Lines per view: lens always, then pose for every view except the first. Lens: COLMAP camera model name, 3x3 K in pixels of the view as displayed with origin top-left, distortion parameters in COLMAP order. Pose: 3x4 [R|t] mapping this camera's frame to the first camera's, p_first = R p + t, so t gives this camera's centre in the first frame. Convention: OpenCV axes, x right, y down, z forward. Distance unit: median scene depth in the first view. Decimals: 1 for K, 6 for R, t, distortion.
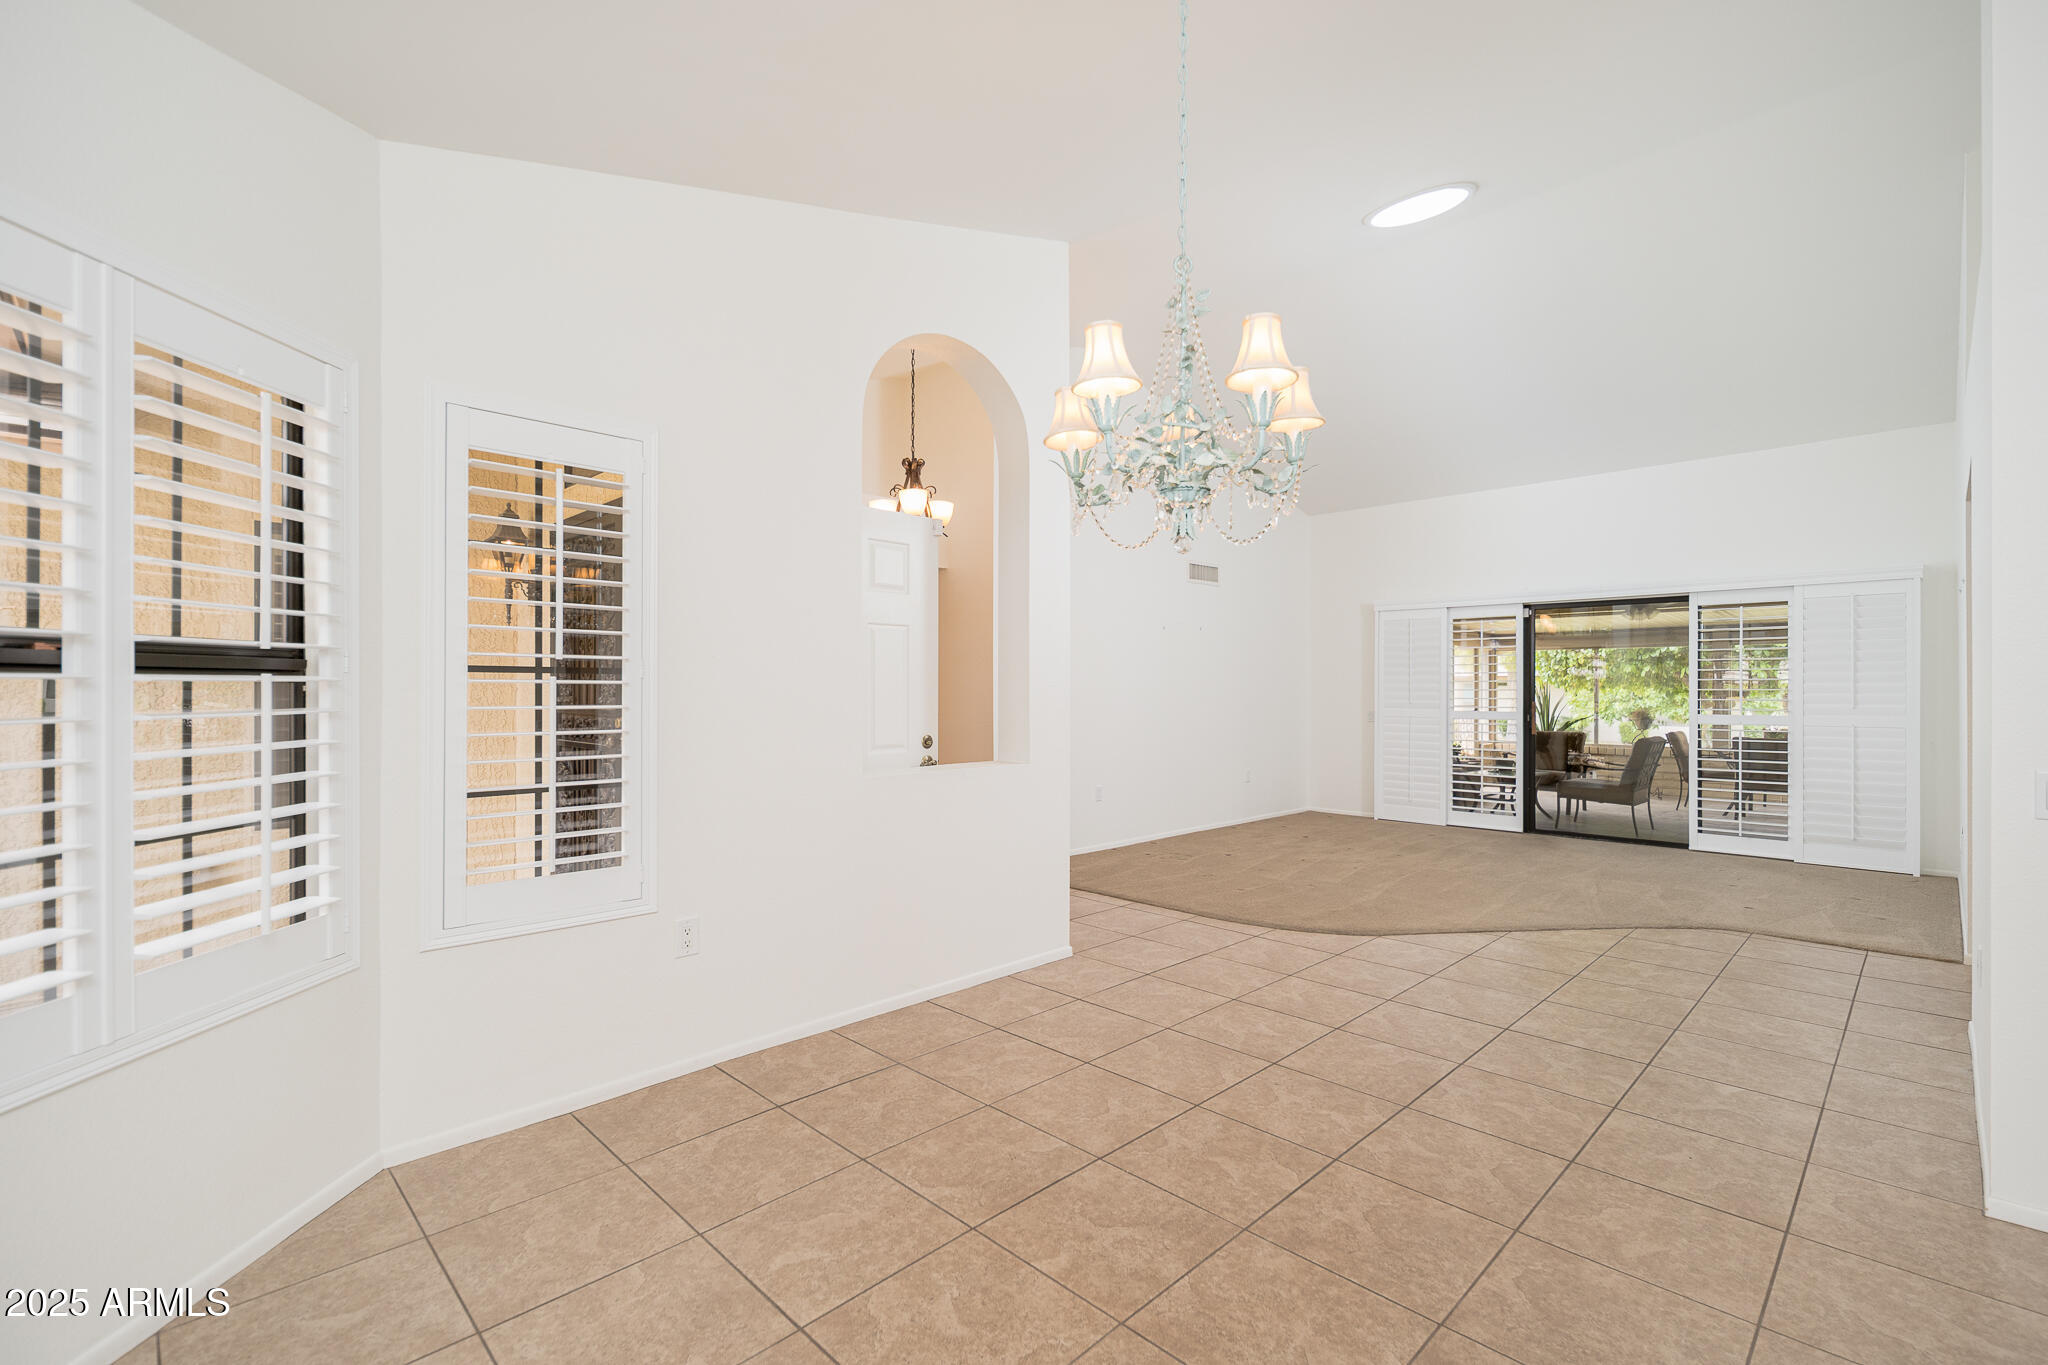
lens RADIAL K [[906.0, 0, 1045.0], [0, 906.0, 656.4], [0, 0, 1]] dist [0.001110, -0.000506]
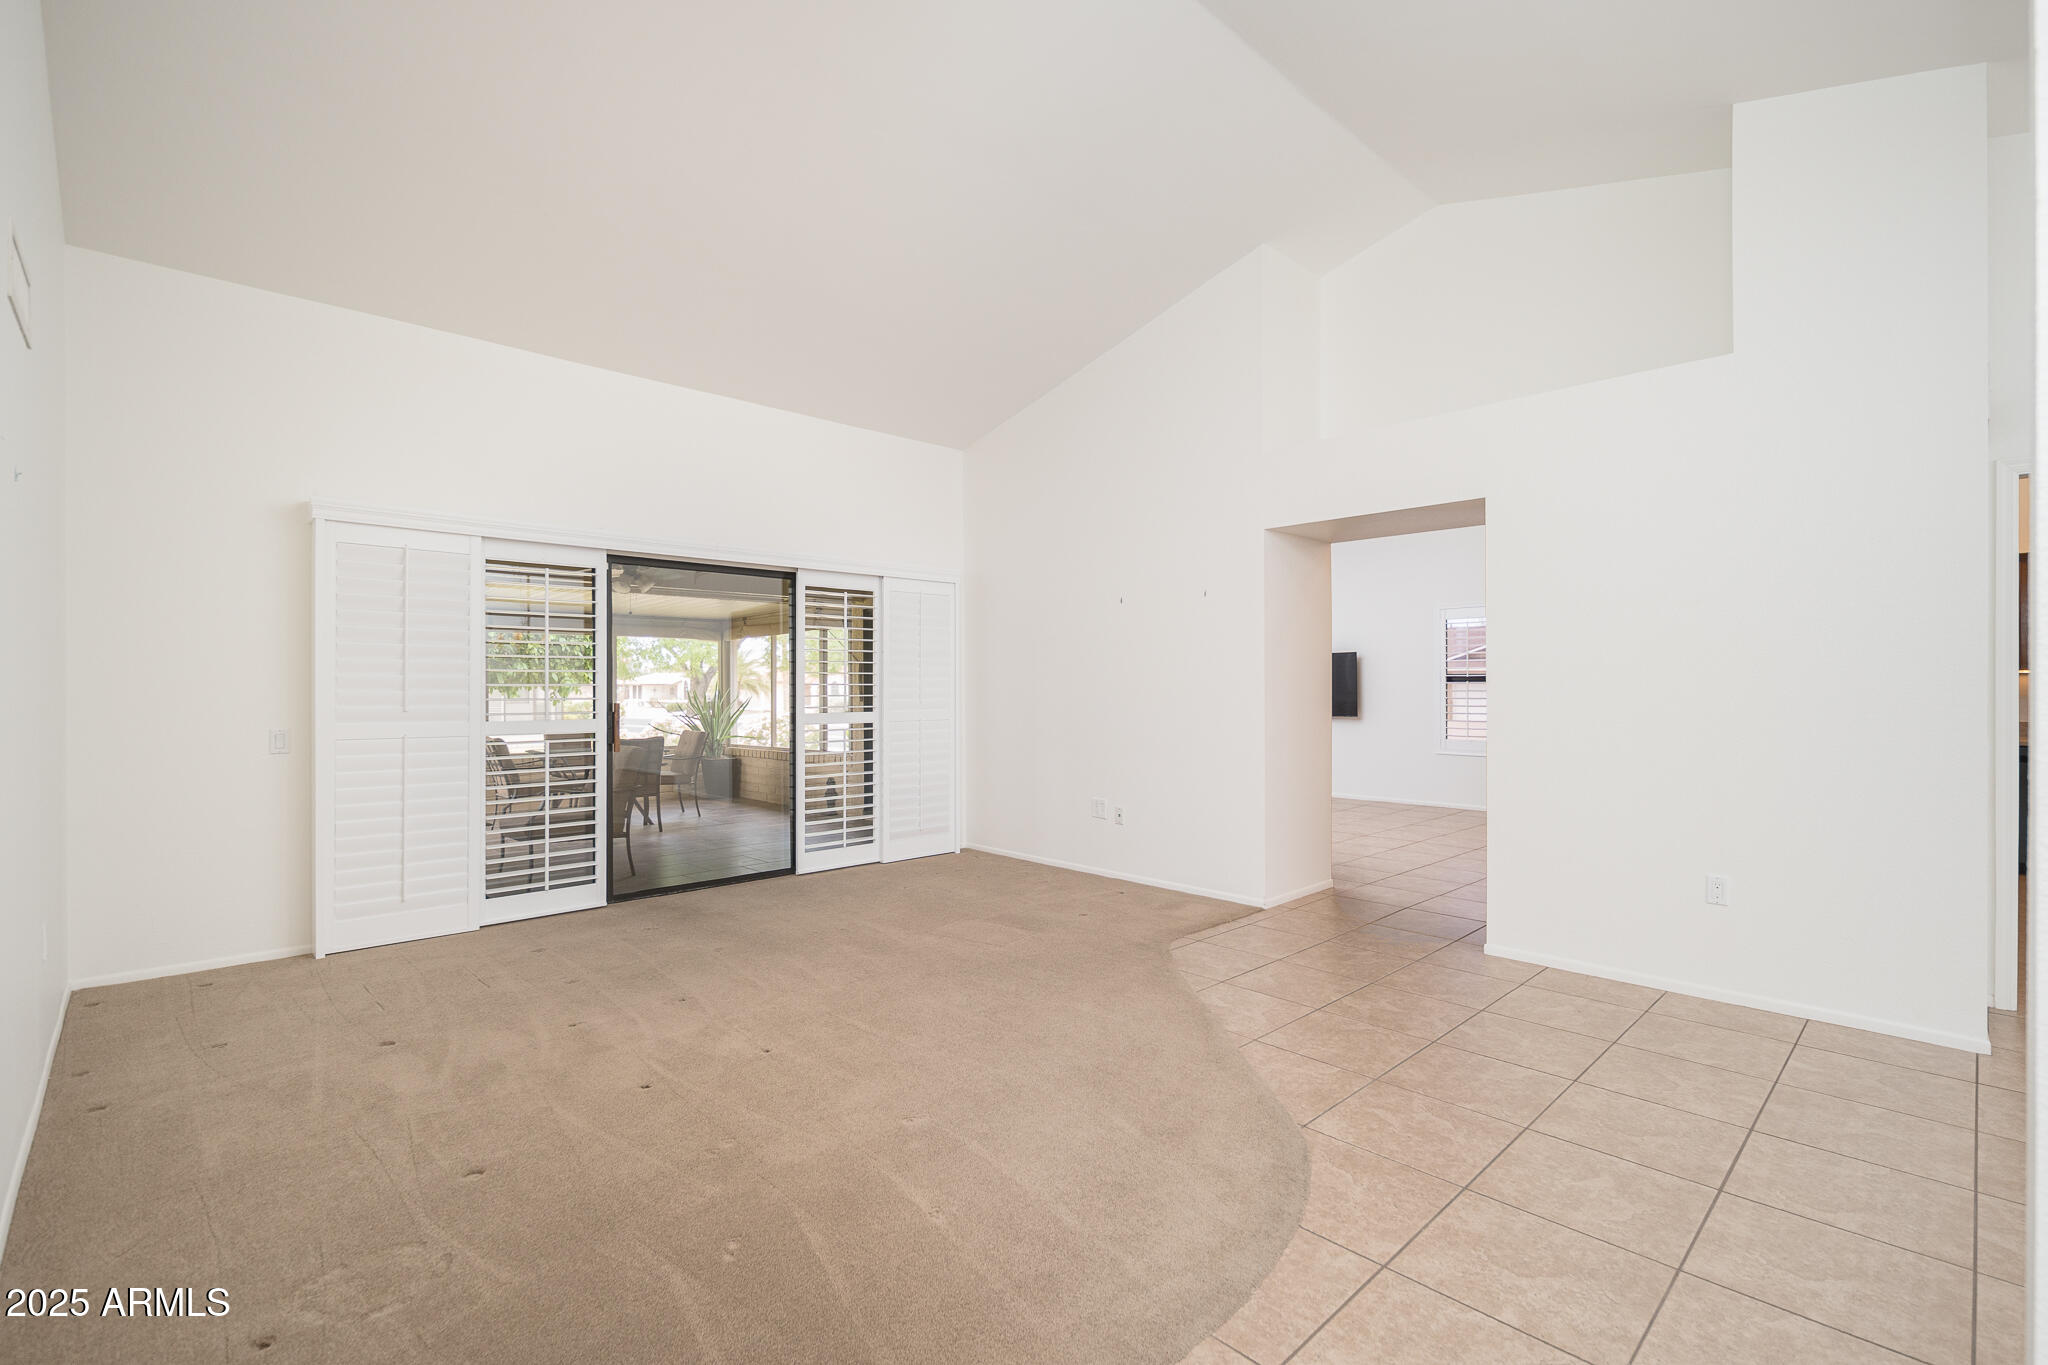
lens RADIAL K [[906.0, 0, 1045.0], [0, 906.0, 656.4], [0, 0, 1]] dist [0.001110, -0.000506]
pose [[0.019180, 0.031216, 0.999329, -0.136527], [-0.035953, 0.998888, -0.030512, 0.029219], [-0.999169, -0.035344, 0.020281, 0.786942]]
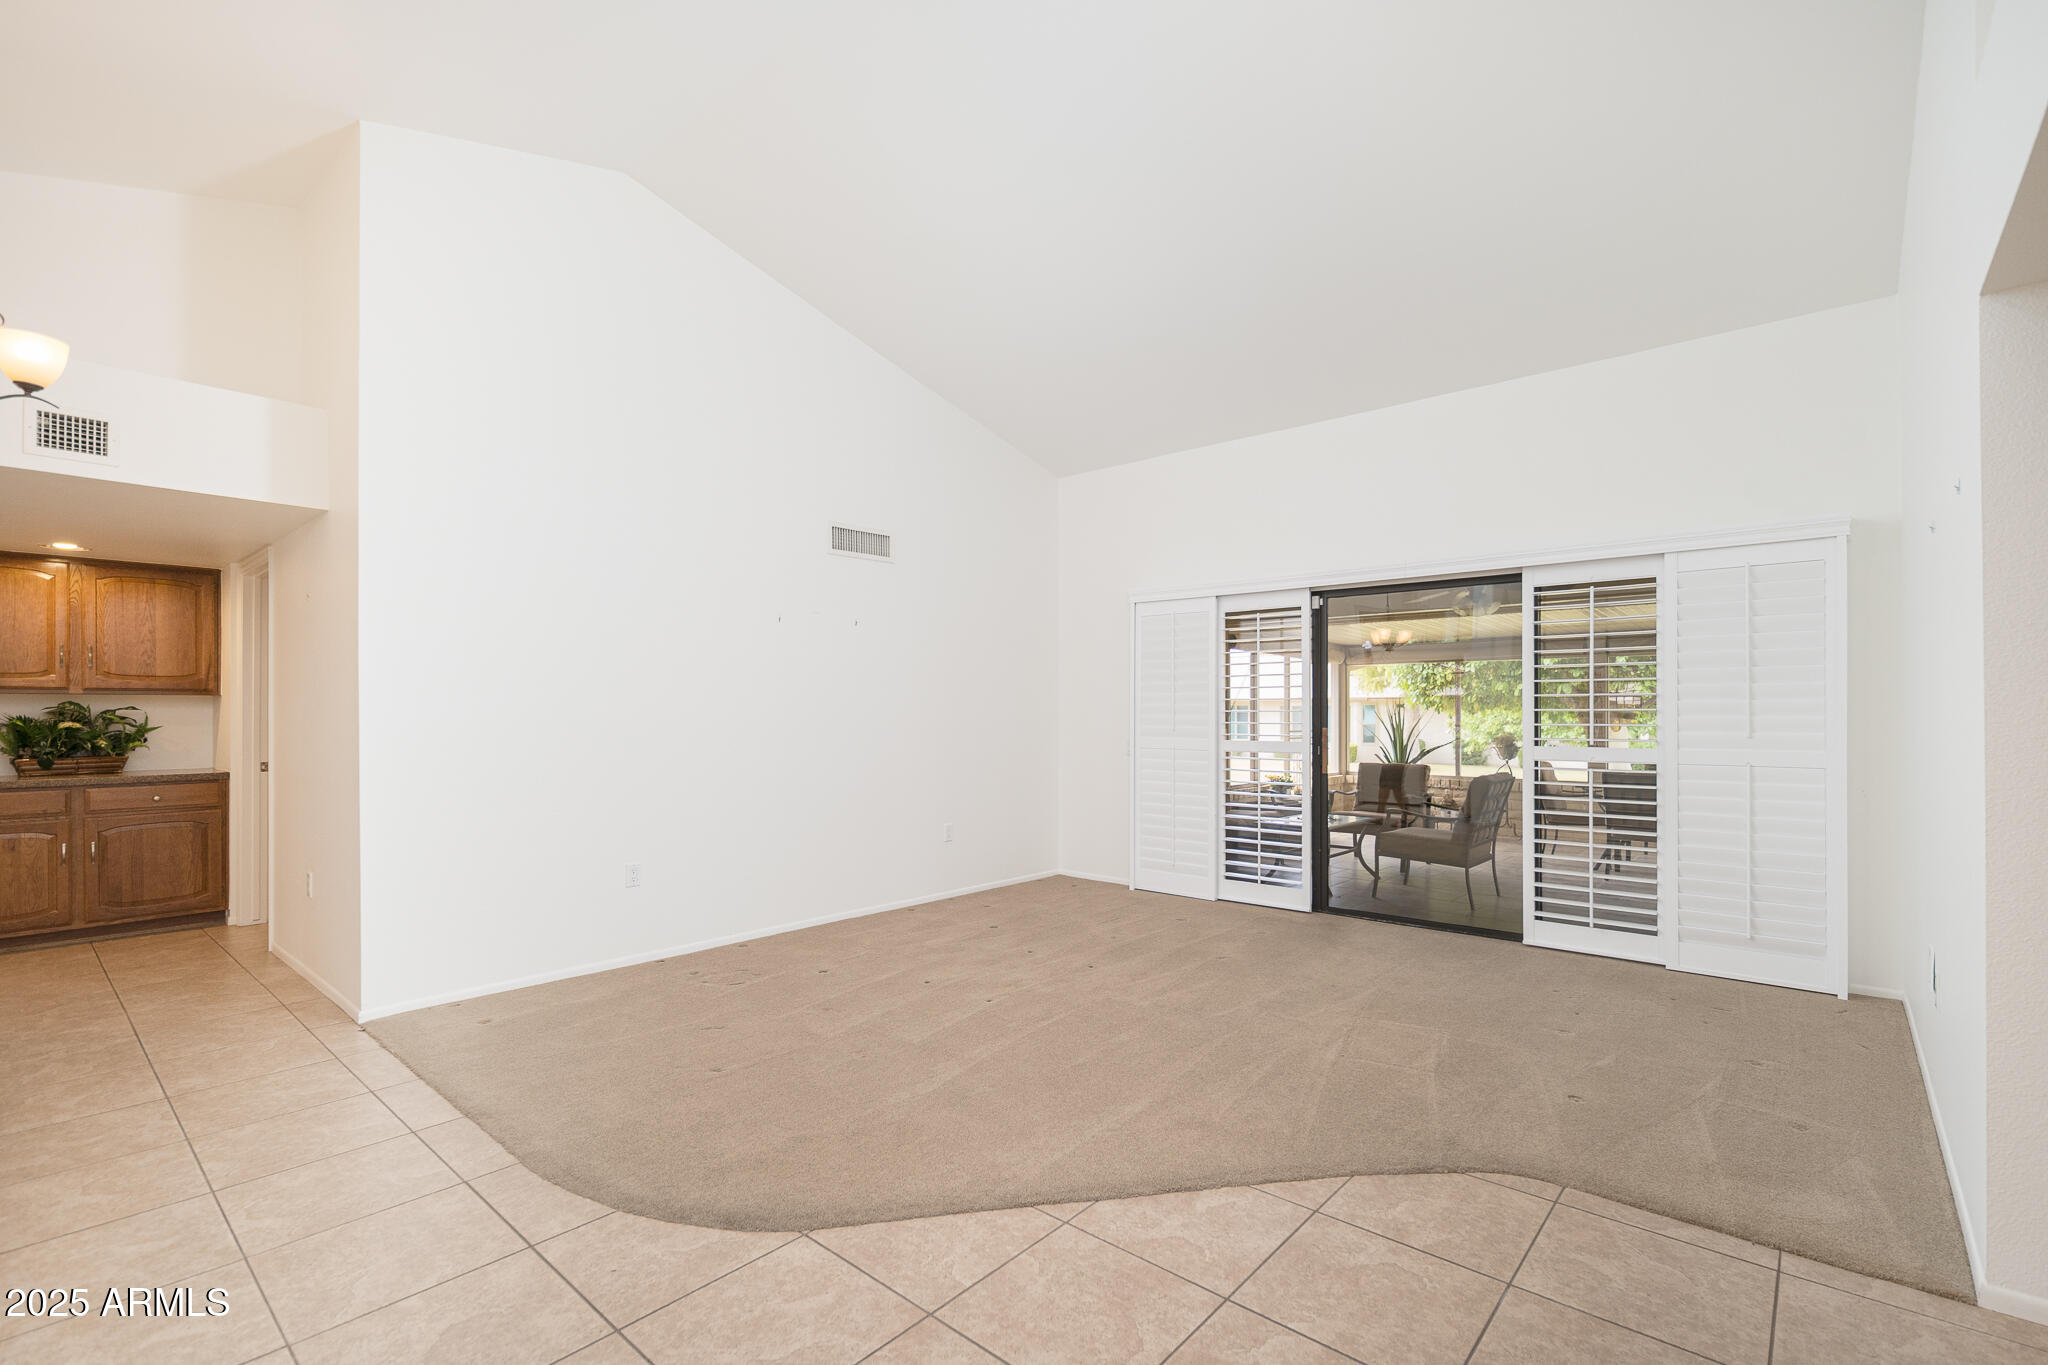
lens RADIAL K [[911.2, 0, 1047.8], [0, 911.2, 678.0], [0, 0, 1]] dist [0.001527, 0.000276]
pose [[0.997281, 0.000242, 0.073689, 0.312458], [-0.000157, 0.999999, -0.001167, 0.013897], [-0.073689, 0.001152, 0.997281, 0.351930]]
